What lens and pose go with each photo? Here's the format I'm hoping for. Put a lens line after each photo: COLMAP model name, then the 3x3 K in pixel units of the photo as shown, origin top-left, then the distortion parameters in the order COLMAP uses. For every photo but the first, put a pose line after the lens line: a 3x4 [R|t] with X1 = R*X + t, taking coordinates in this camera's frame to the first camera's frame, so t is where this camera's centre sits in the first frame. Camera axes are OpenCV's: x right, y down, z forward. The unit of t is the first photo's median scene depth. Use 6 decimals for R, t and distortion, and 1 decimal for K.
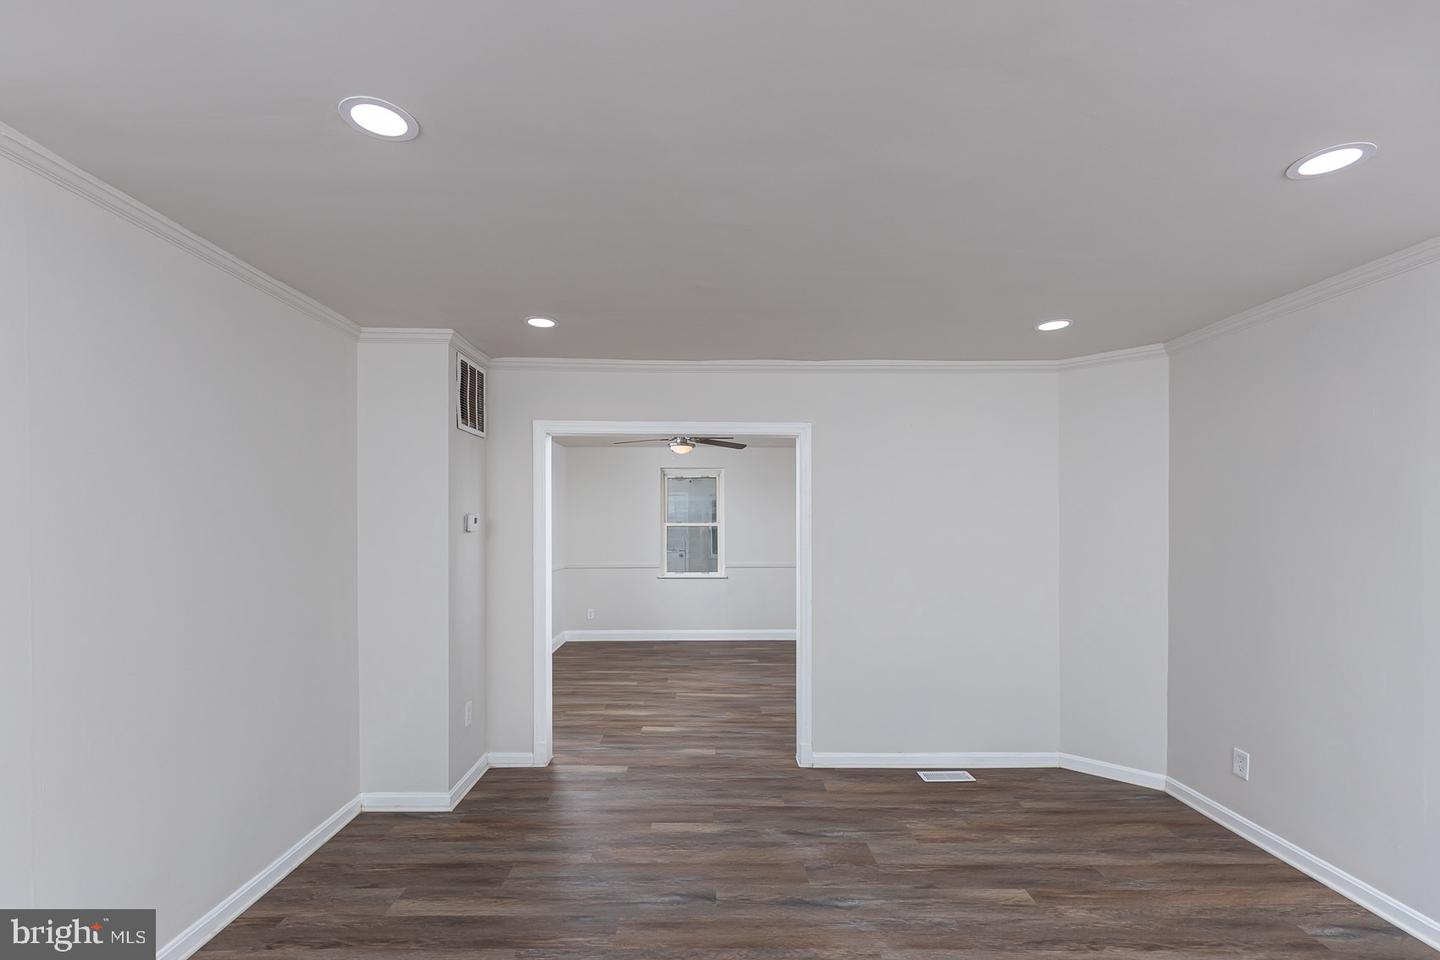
lens RADIAL K [[626.5, 0, 728.5], [0, 626.5, 531.6], [0, 0, 1]] dist [-0.002090, 0.000010]
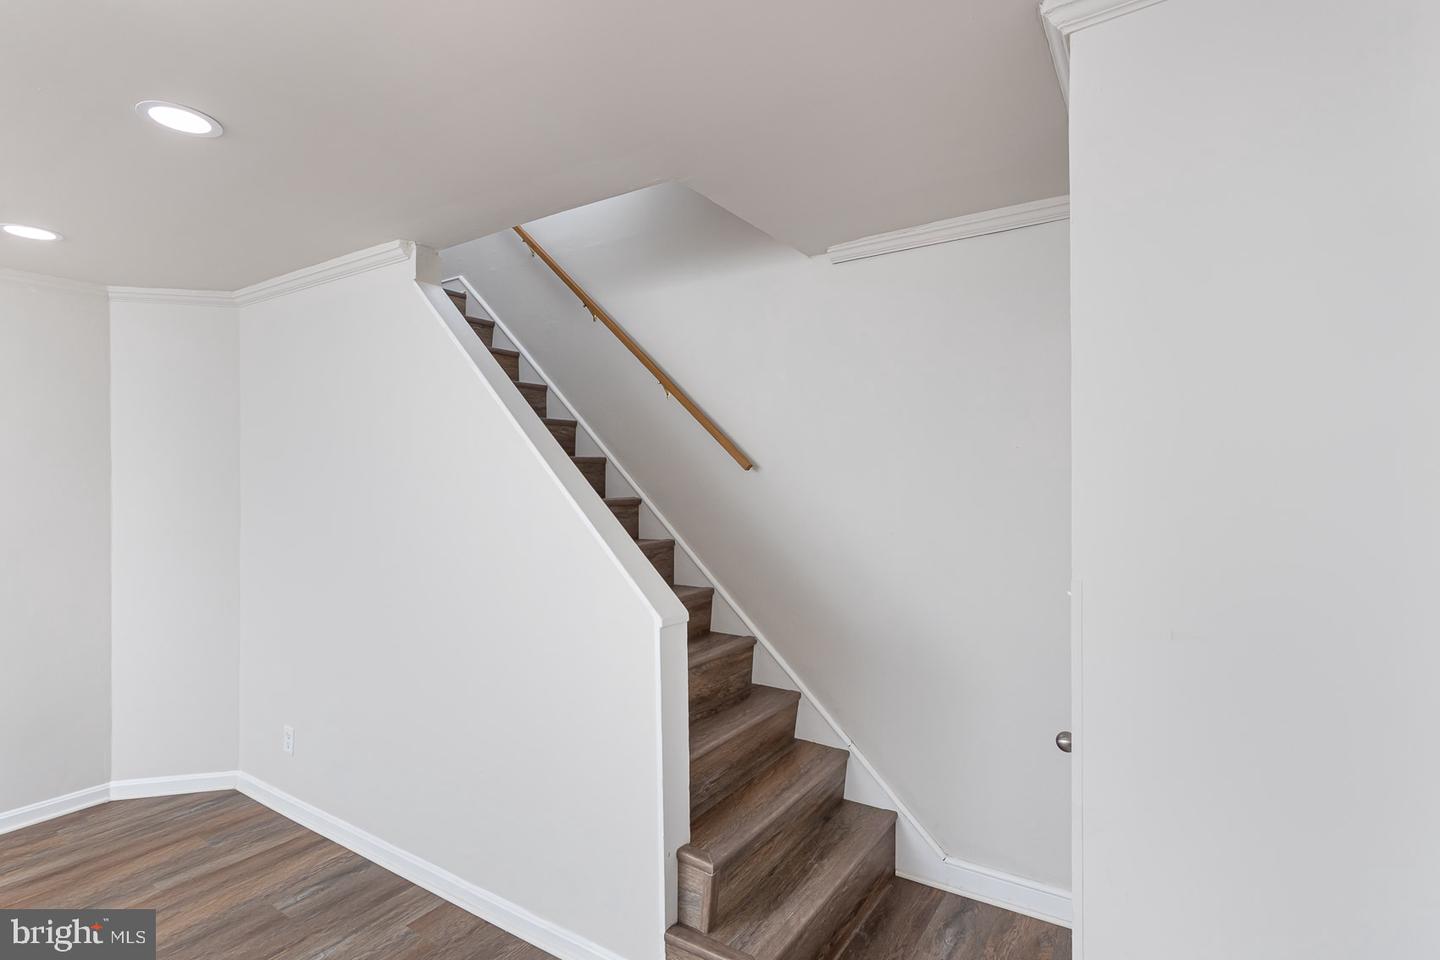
lens RADIAL K [[672.5, 0, 708.4], [0, 672.5, 478.4], [0, 0, 1]] dist [-0.001101, 0.001773]
pose [[0.584891, 0.000295, 0.811112, 0.363613], [0.011823, 0.999891, -0.008889, -0.017612], [-0.811025, 0.014789, 0.584824, -0.146332]]
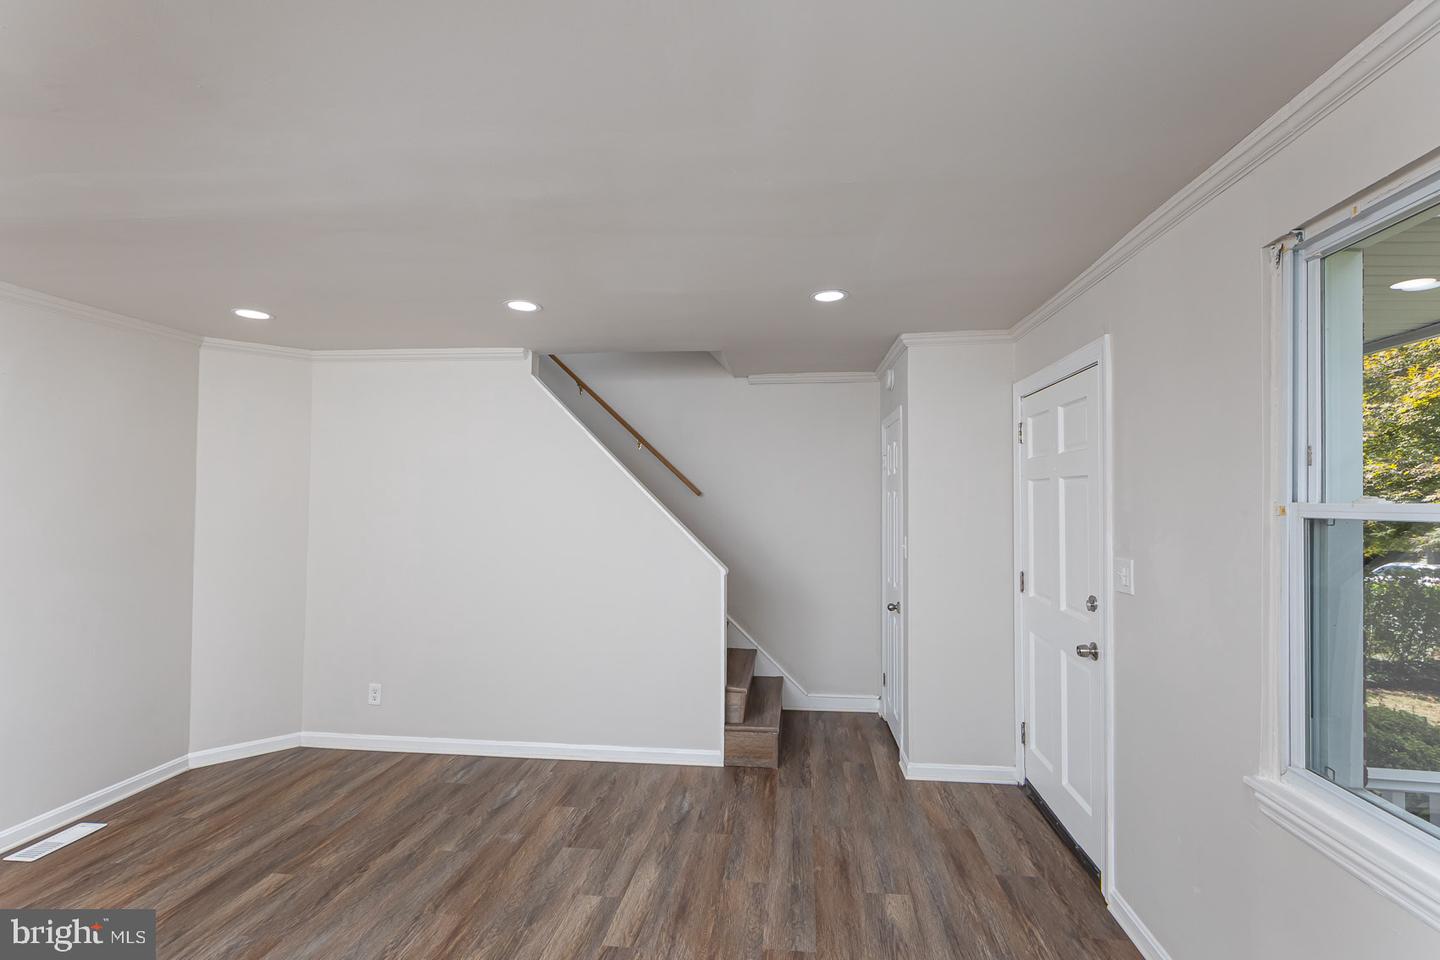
lens RADIAL K [[626.5, 0, 712.5], [0, 626.5, 494.5], [0, 0, 1]] dist [-0.002090, 0.000010]
pose [[0.146689, 0.011410, 0.989117, -0.370708], [0.005515, 0.999908, -0.012353, -0.022206], [-0.989167, 0.007267, 0.146613, 0.120800]]
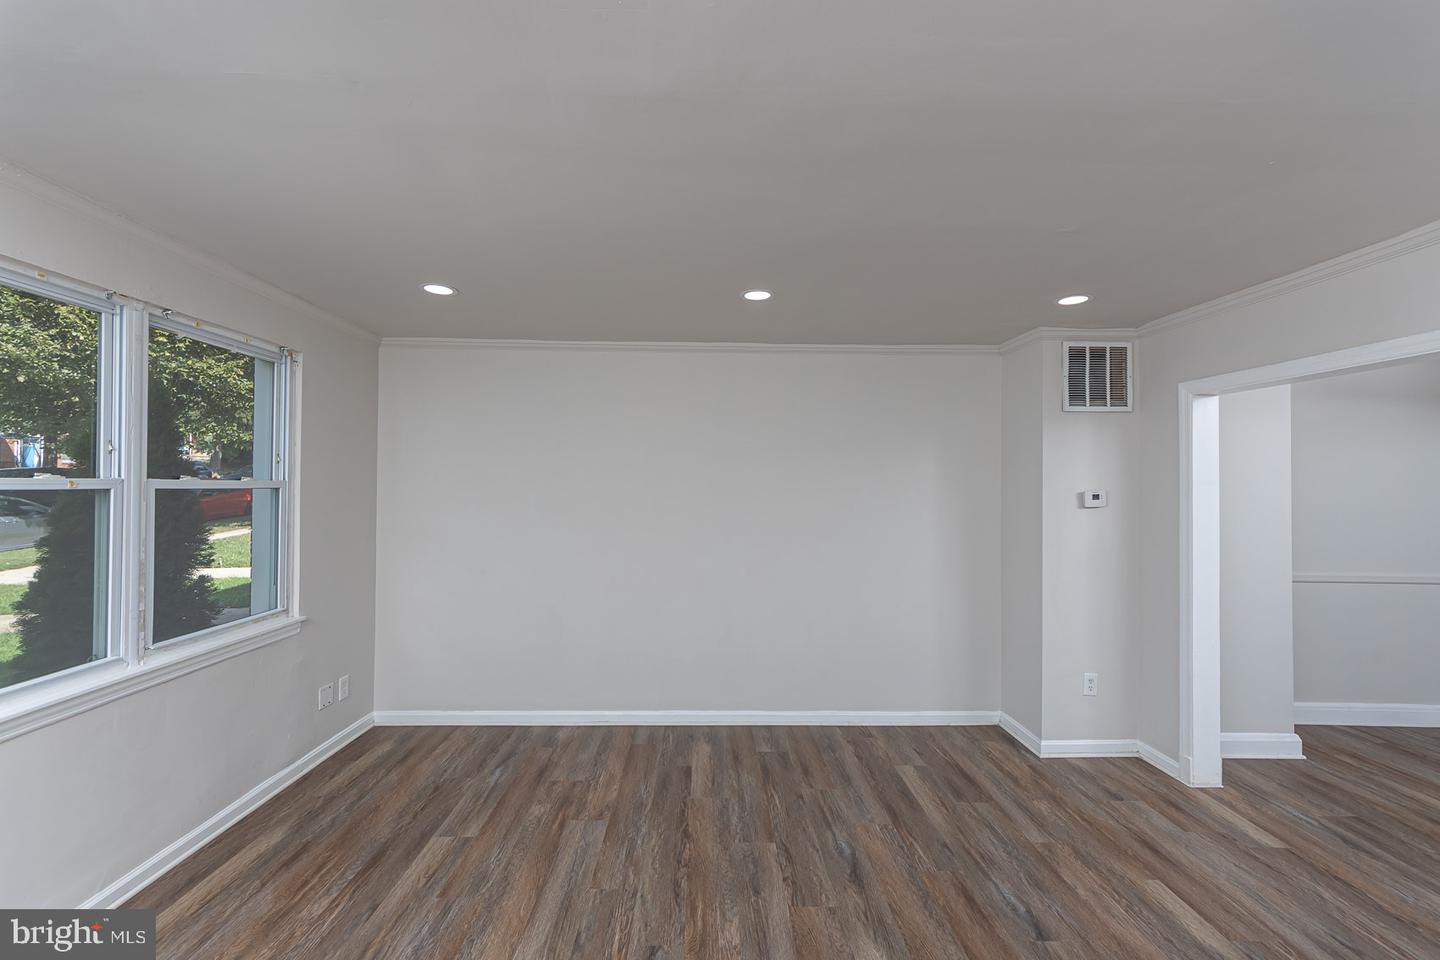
lens RADIAL K [[594.8, 0, 705.0], [0, 594.8, 483.6], [0, 0, 1]] dist [-0.000191, 0.000710]
pose [[-0.002446, 0.001084, -0.999996, 0.661763], [-0.019996, 0.999799, 0.001133, -0.032227], [0.999797, 0.019999, -0.002424, 0.426331]]
